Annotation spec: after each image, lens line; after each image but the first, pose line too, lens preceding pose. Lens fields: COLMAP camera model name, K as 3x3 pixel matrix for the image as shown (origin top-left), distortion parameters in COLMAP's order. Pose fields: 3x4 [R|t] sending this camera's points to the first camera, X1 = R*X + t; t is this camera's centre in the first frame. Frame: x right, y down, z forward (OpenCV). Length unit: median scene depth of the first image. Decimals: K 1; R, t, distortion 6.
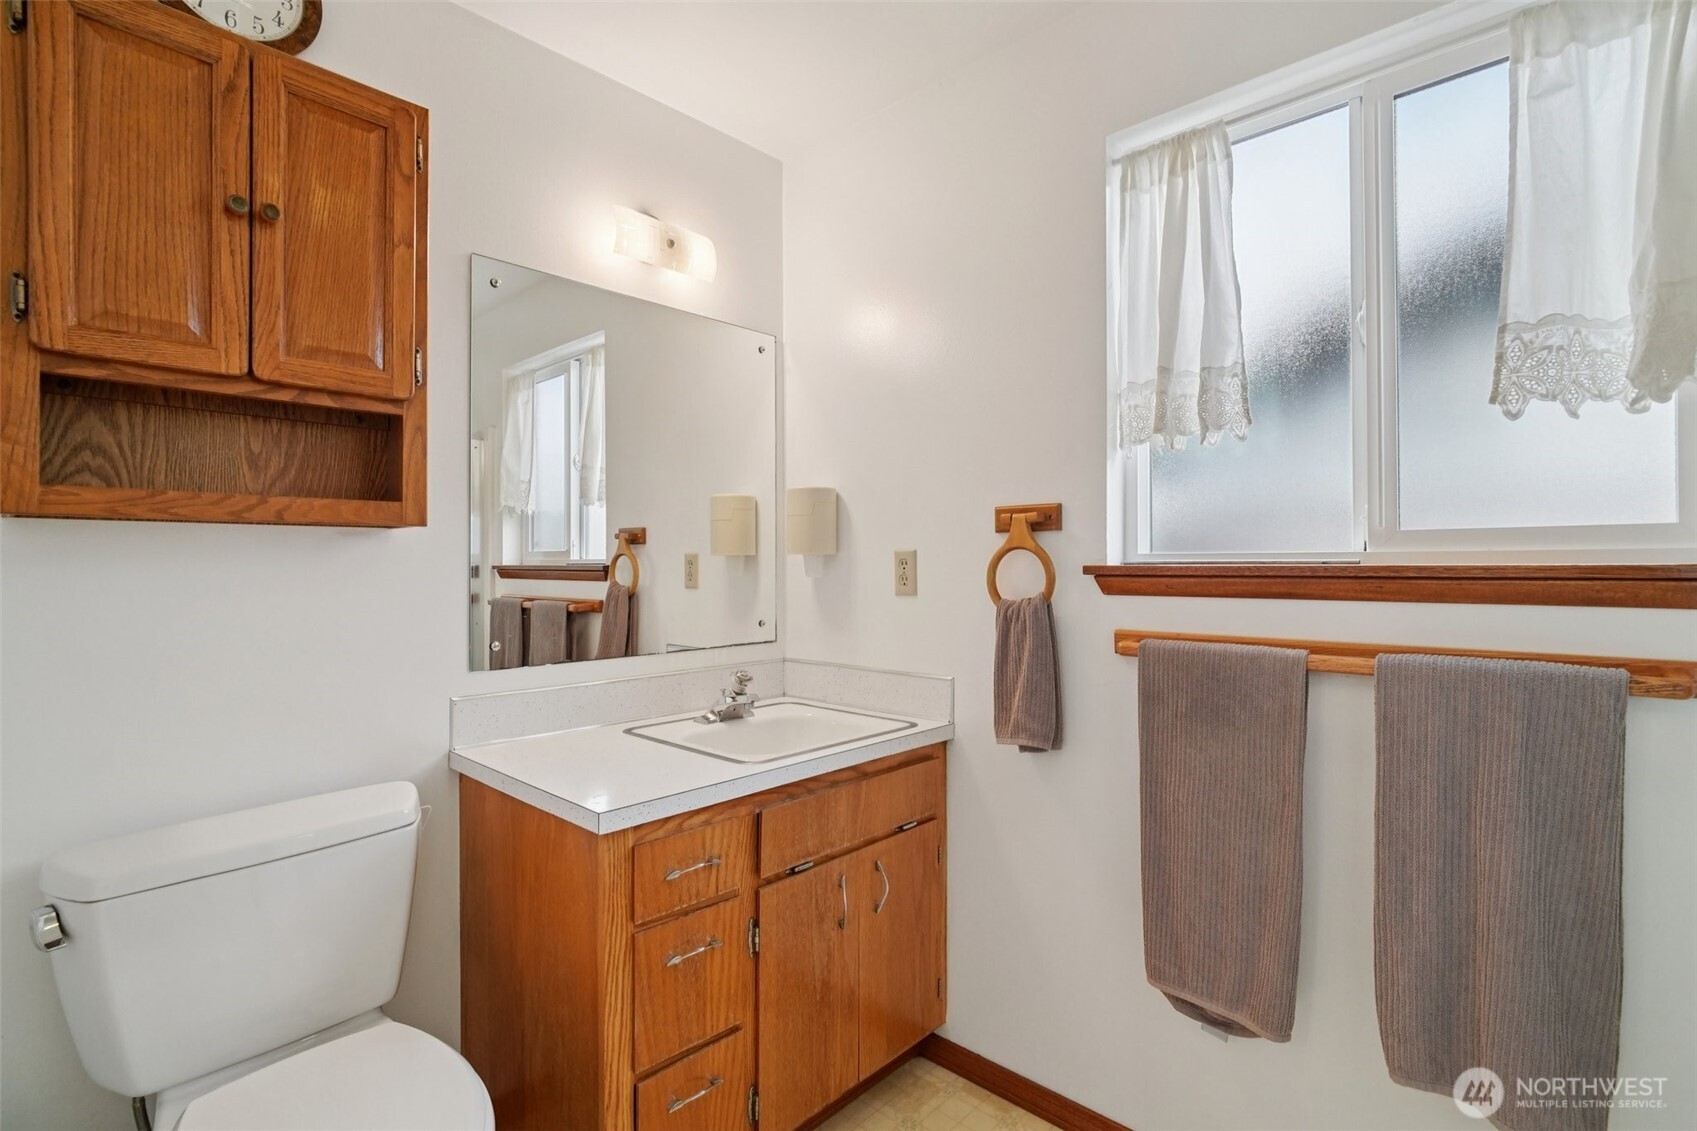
lens RADIAL K [[799.4, 0, 851.6], [0, 799.4, 555.8], [0, 0, 1]] dist [0.002445, 0.000913]
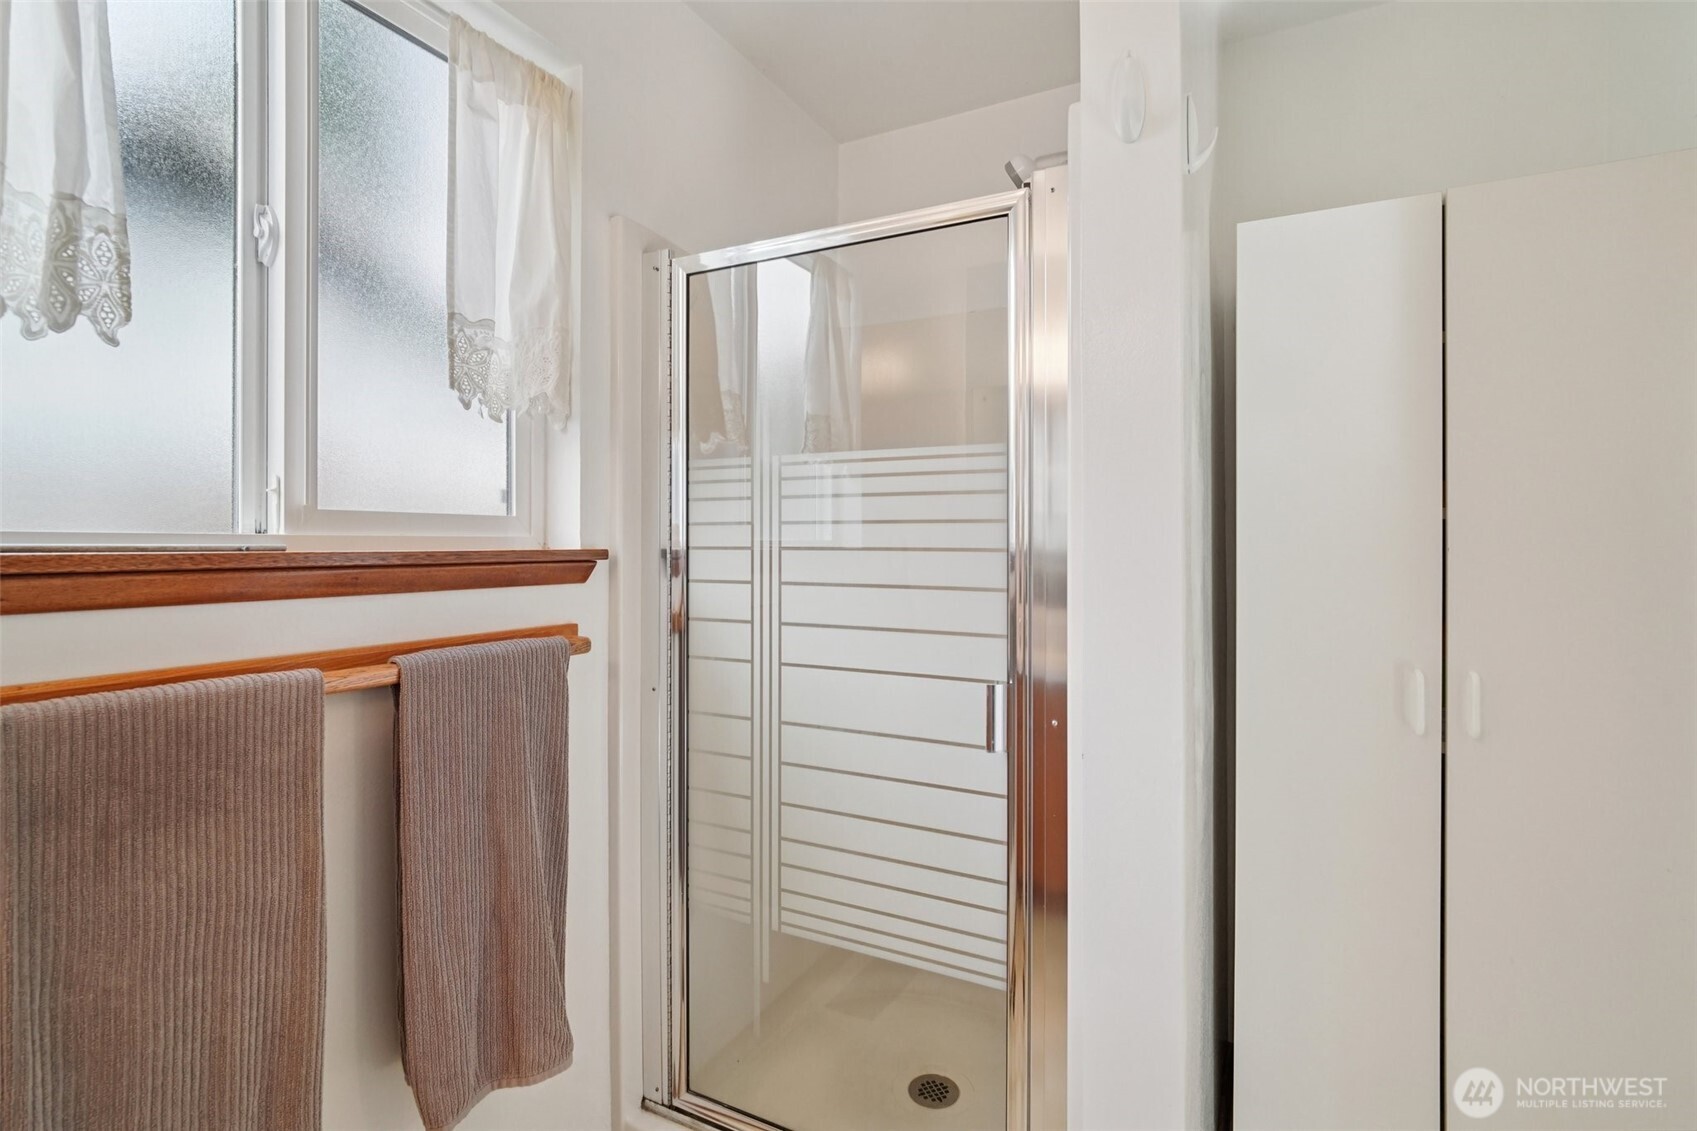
lens RADIAL K [[799.3, 0, 849.1], [0, 799.3, 543.0], [0, 0, 1]] dist [-0.000762, 0.001317]
pose [[-0.275202, 0.007173, 0.961360, -0.290971], [-0.001831, 0.999966, -0.007985, 0.009674], [-0.961385, -0.003957, -0.275180, 0.797661]]
